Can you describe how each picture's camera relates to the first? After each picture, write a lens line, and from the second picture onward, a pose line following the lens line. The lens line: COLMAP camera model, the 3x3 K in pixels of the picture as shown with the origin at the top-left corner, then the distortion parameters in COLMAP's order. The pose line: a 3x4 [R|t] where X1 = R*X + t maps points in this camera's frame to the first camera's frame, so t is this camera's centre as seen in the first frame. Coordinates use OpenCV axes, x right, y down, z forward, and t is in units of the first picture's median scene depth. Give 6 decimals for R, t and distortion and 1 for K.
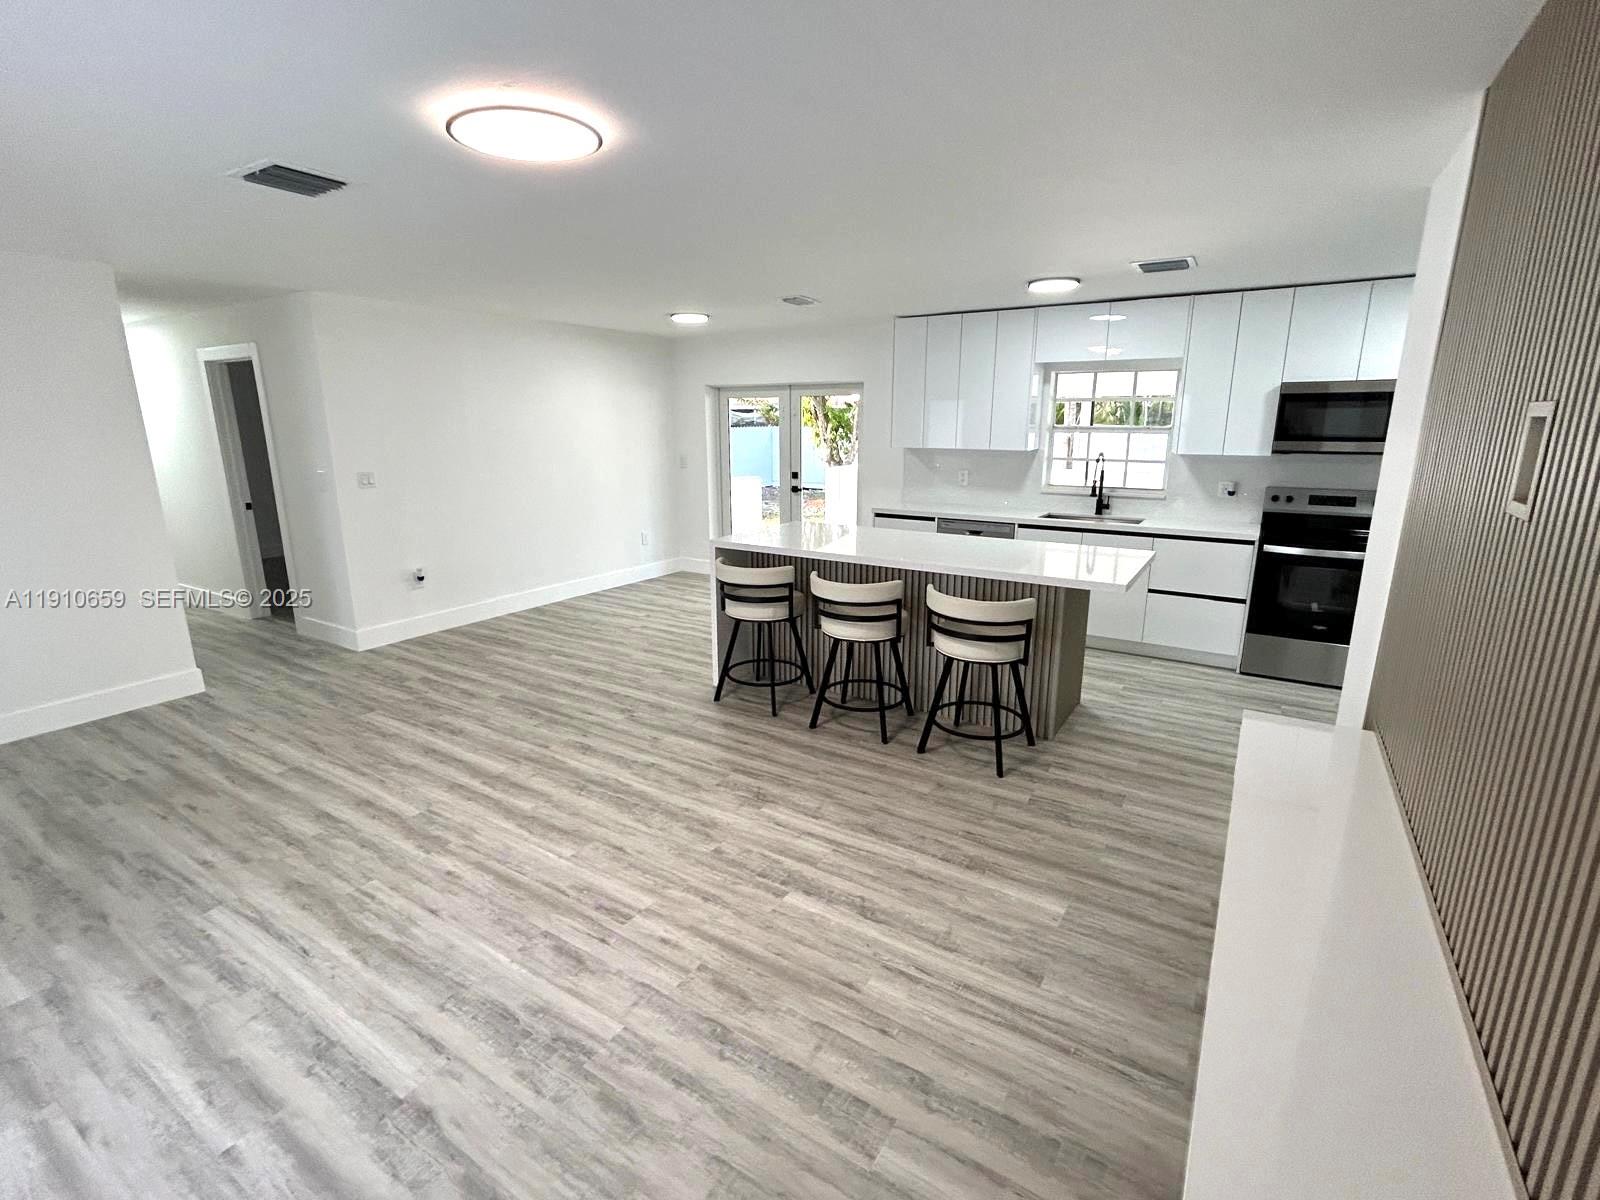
lens RADIAL K [[691.0, 0, 761.4], [0, 691.0, 605.0], [0, 0, 1]] dist [-0.002914, 0.001568]
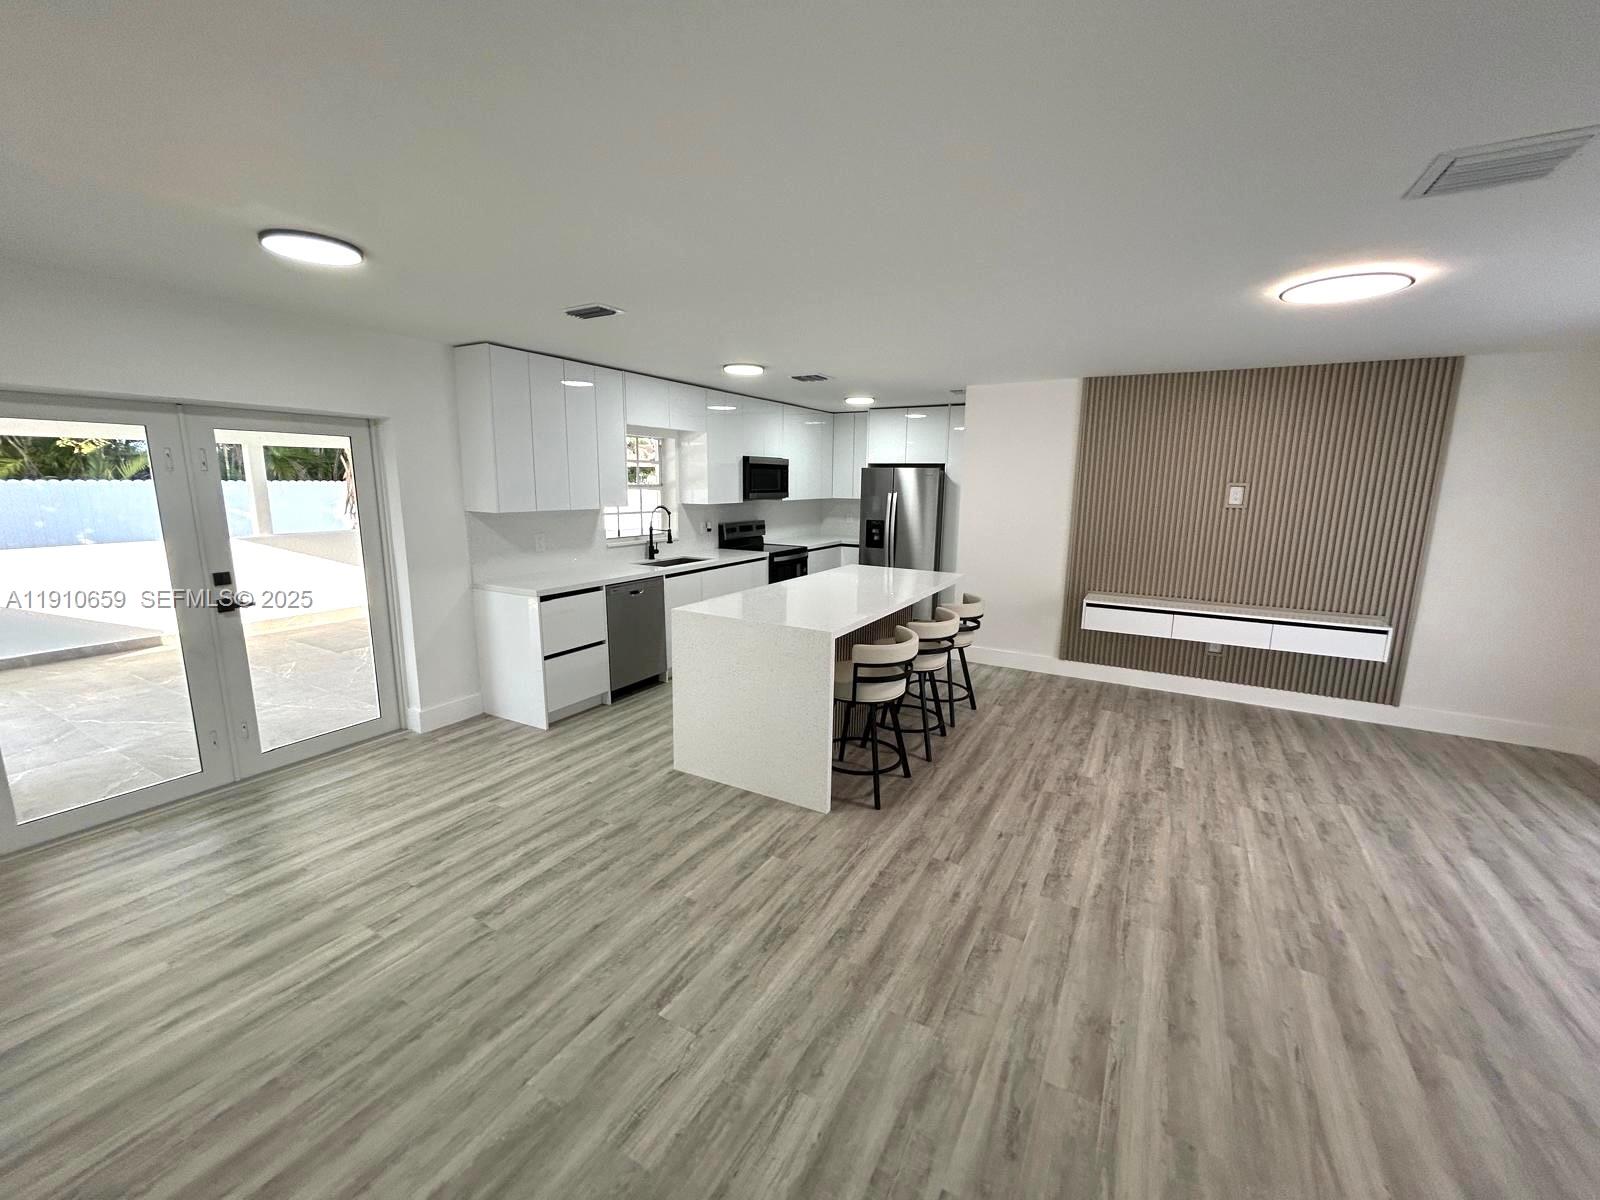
lens RADIAL K [[691.0, 0, 761.4], [0, 691.0, 605.0], [0, 0, 1]] dist [-0.002914, 0.001568]
pose [[-0.054225, -0.177304, 0.982661, -0.889145], [0.250031, 0.950347, 0.185270, -0.304043], [-0.966718, 0.255742, -0.007201, 1.145608]]
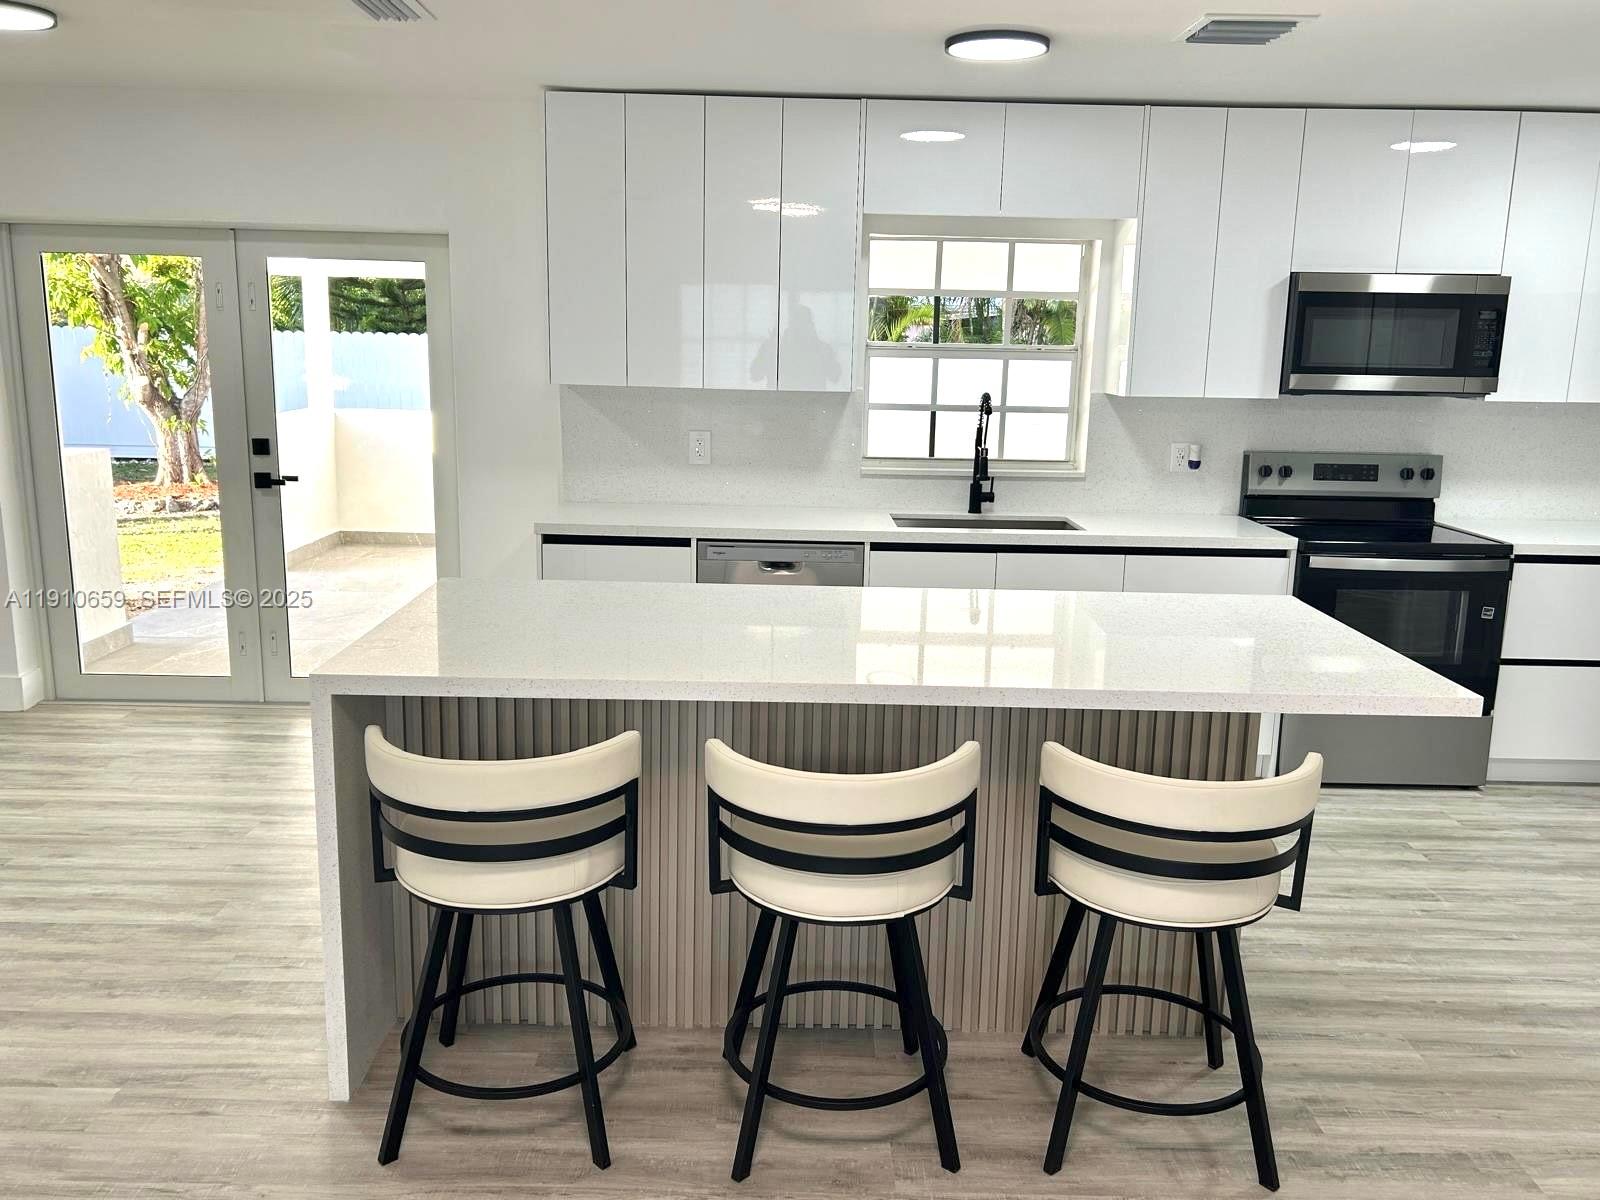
lens RADIAL K [[1260.3, 0, 738.5], [0, 1260.3, 608.1], [0, 0, 1]] dist [0.052973, -0.005056]
pose [[0.836284, -0.098147, 0.539441, -0.240367], [0.119711, 0.992796, -0.004952, -0.102709], [-0.535069, 0.068719, 0.842009, 0.405694]]
